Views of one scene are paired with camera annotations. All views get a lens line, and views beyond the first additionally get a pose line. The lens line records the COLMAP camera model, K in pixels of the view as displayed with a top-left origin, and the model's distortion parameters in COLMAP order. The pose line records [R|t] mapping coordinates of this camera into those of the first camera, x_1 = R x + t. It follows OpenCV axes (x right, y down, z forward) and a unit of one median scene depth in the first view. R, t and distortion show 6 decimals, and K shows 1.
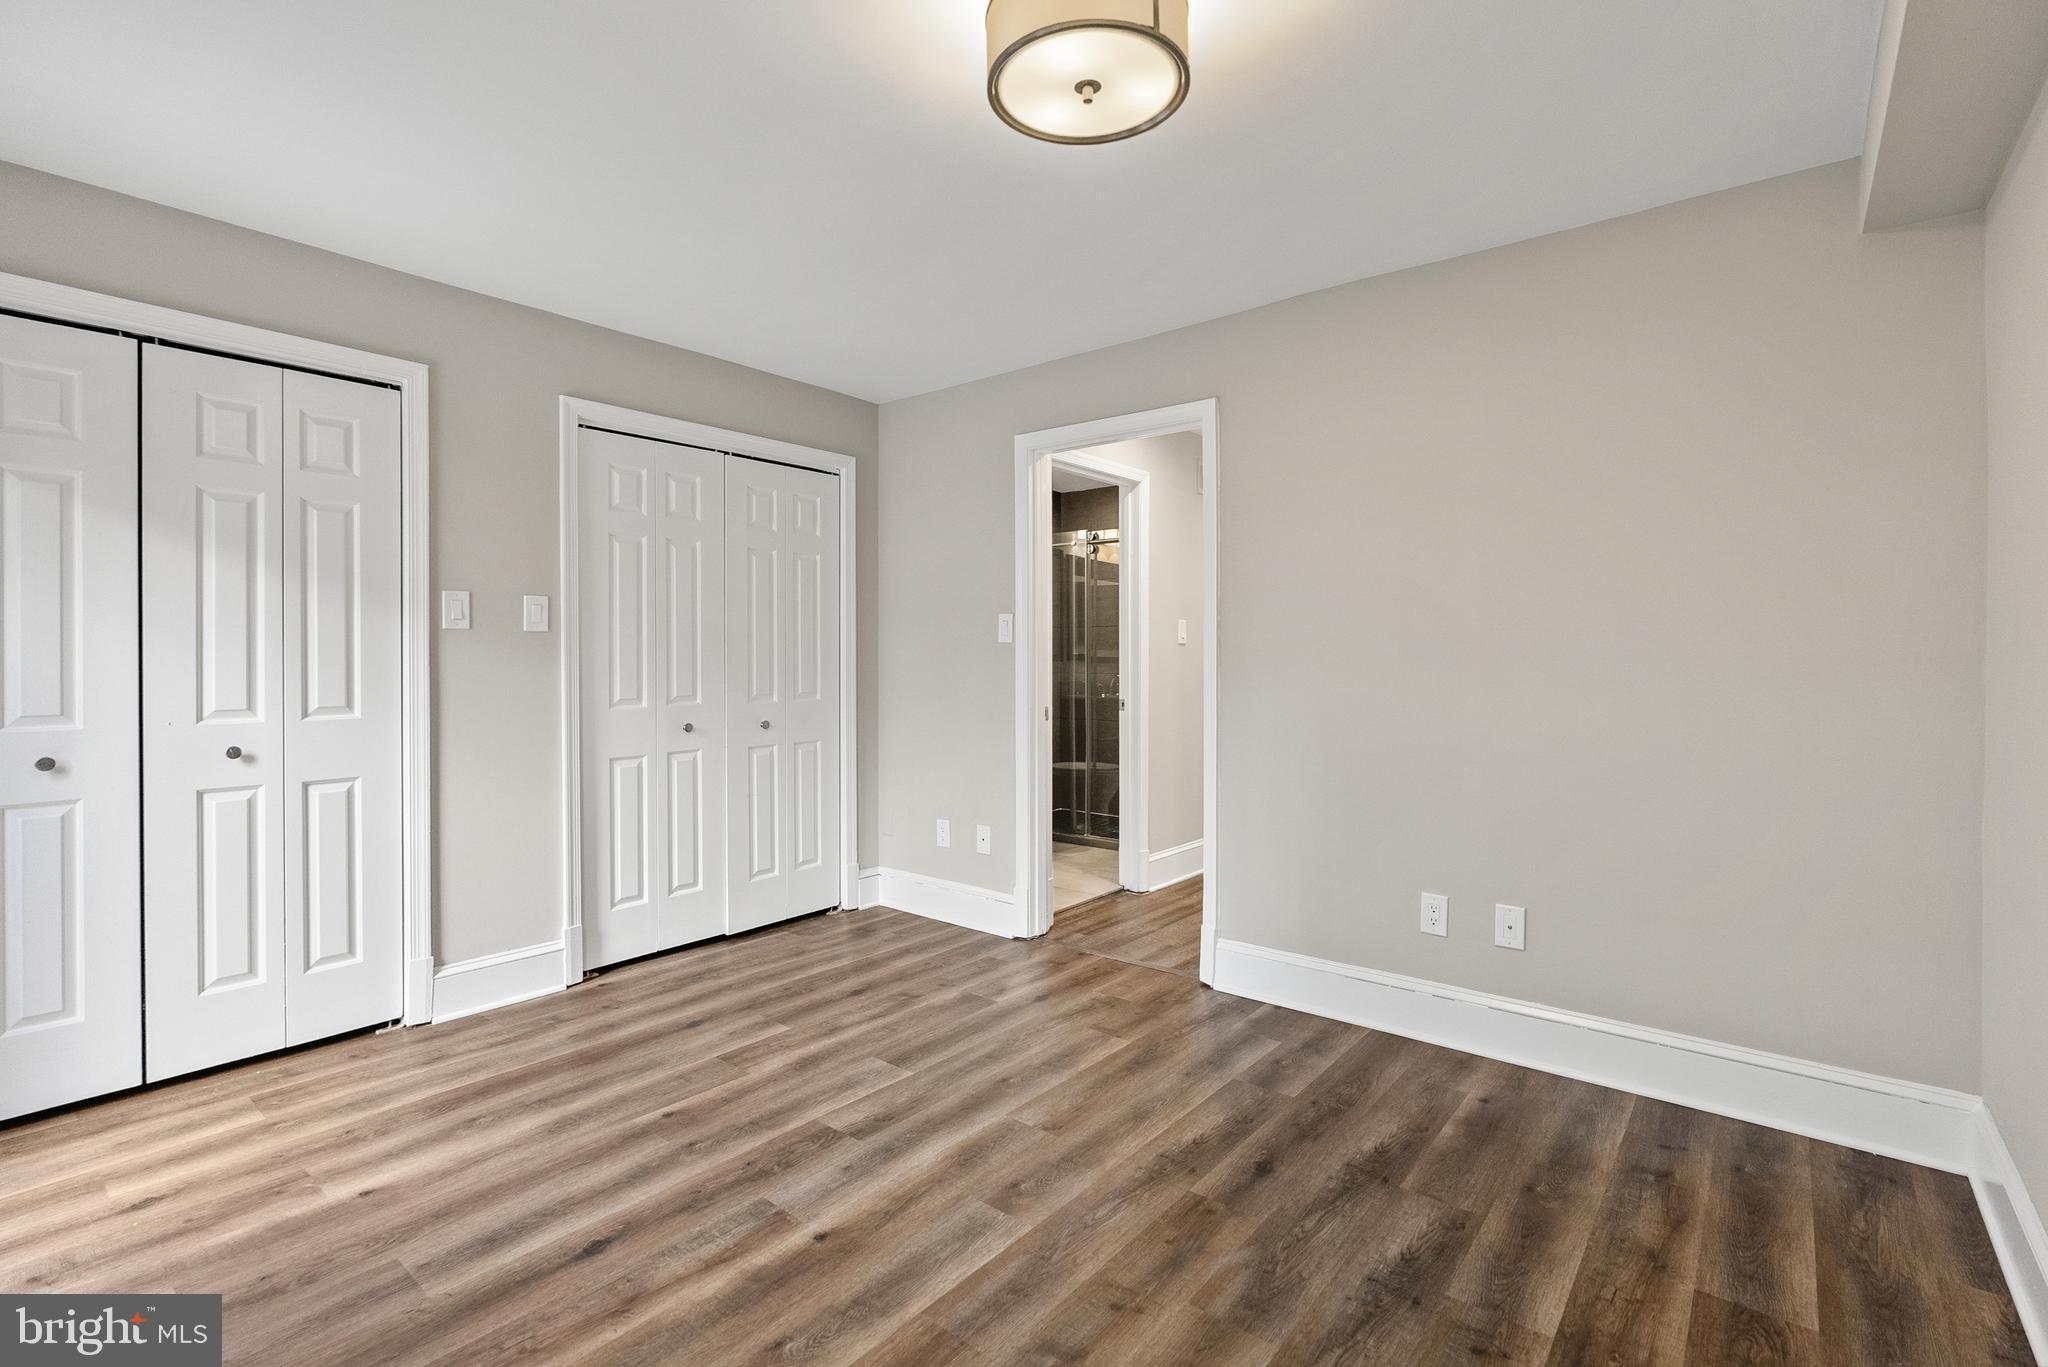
lens RADIAL K [[930.0, 0, 1021.1], [0, 930.0, 653.1], [0, 0, 1]] dist [-0.013197, 0.000696]
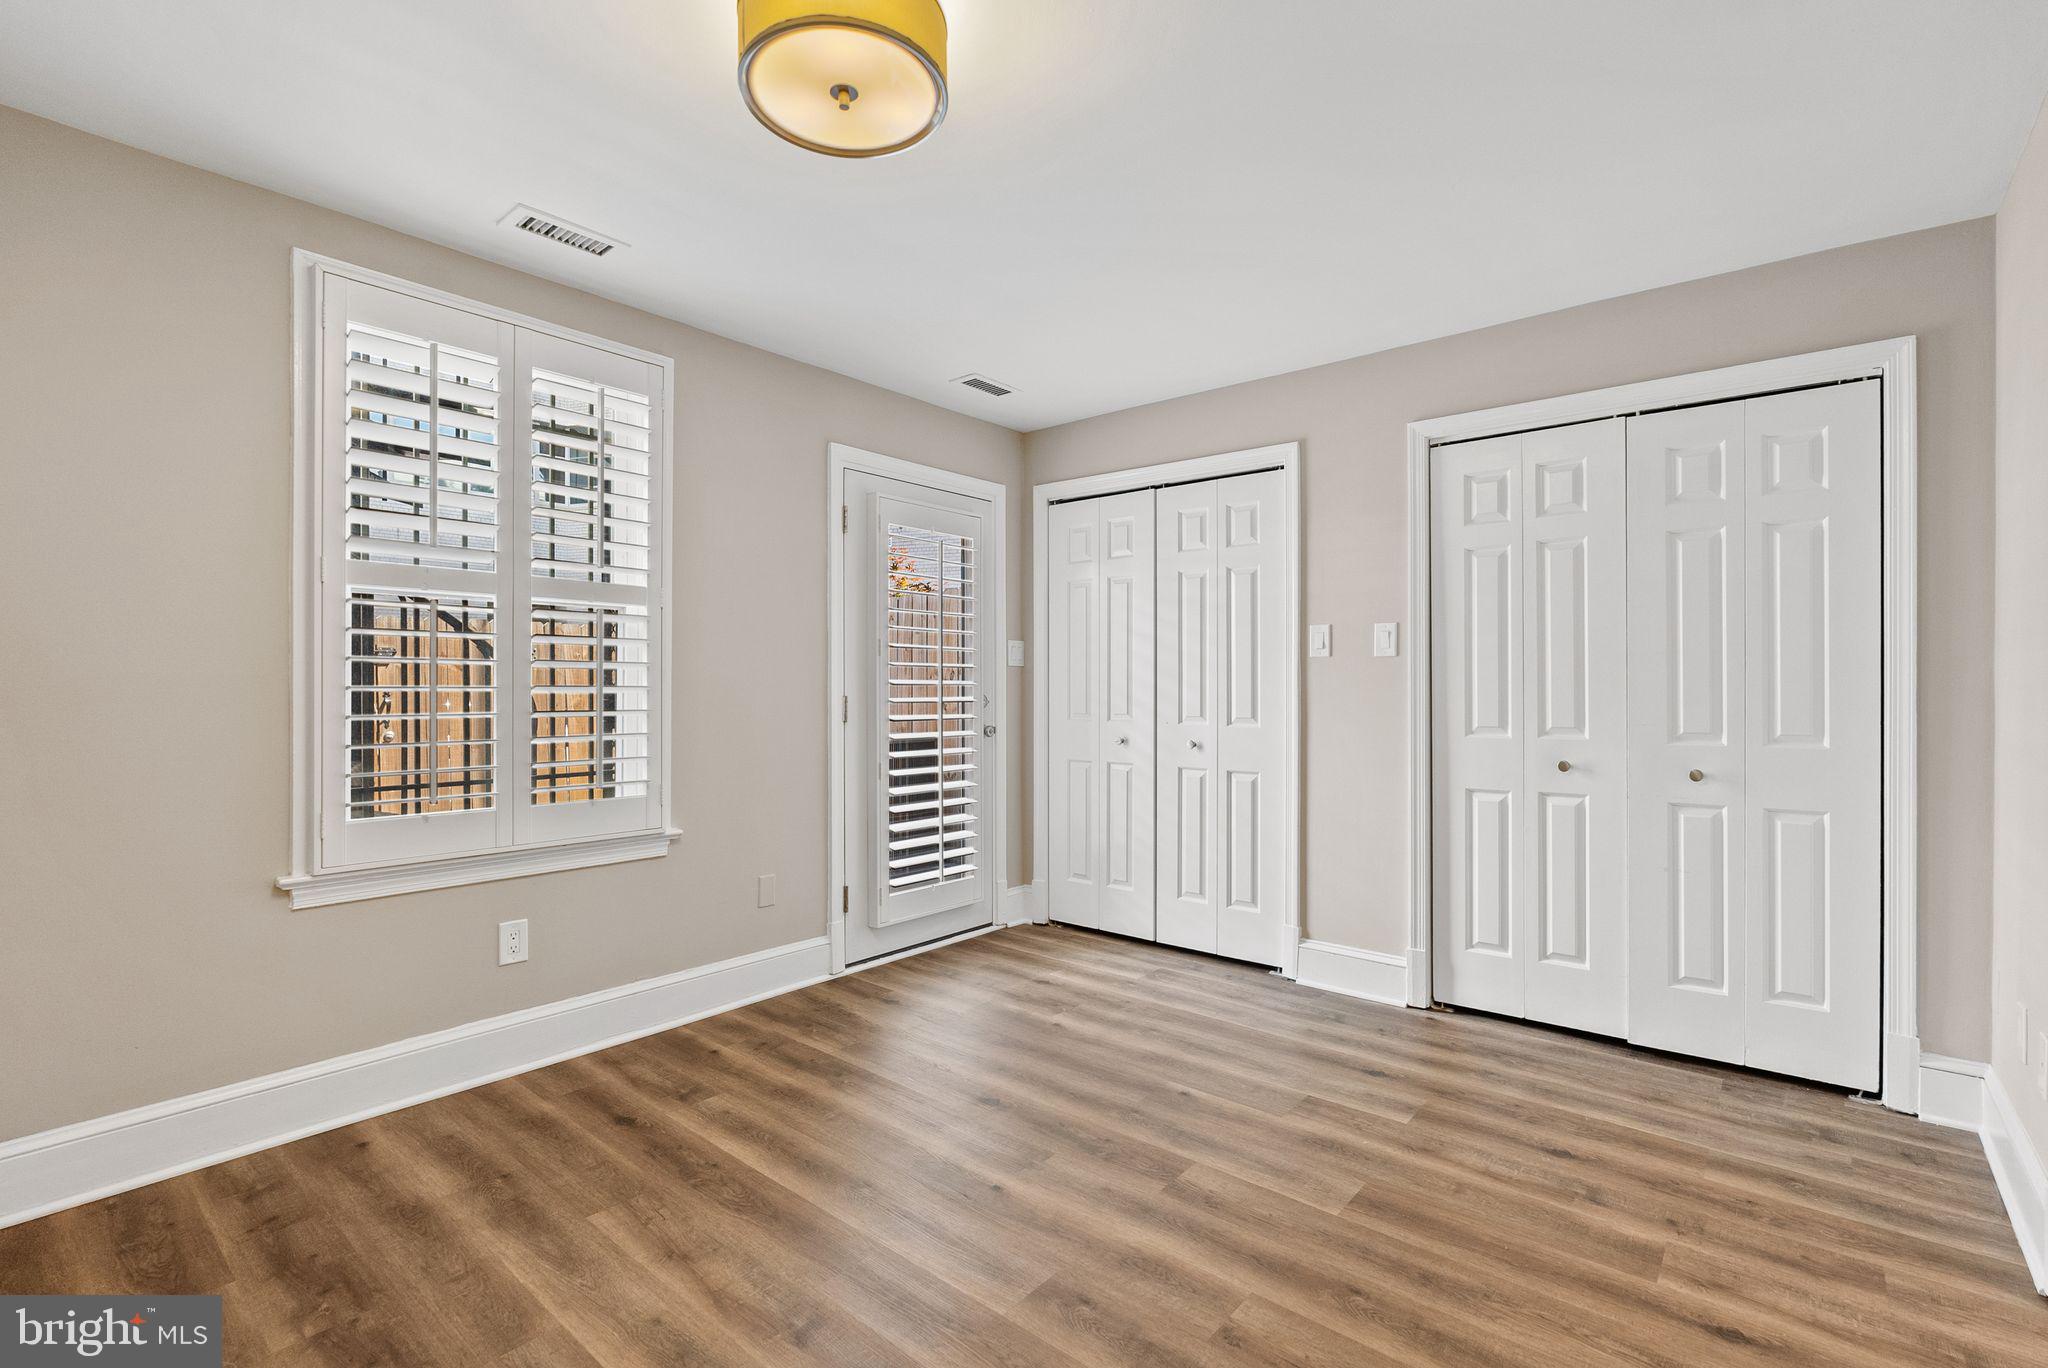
lens RADIAL K [[915.7, 0, 1027.5], [0, 915.7, 682.1], [0, 0, 1]] dist [-0.003033, 0.000072]
pose [[-0.003427, -0.000612, -0.999994, 0.555798], [0.003883, 0.999992, -0.000625, 0.004889], [0.999987, -0.003885, -0.003424, 0.635436]]
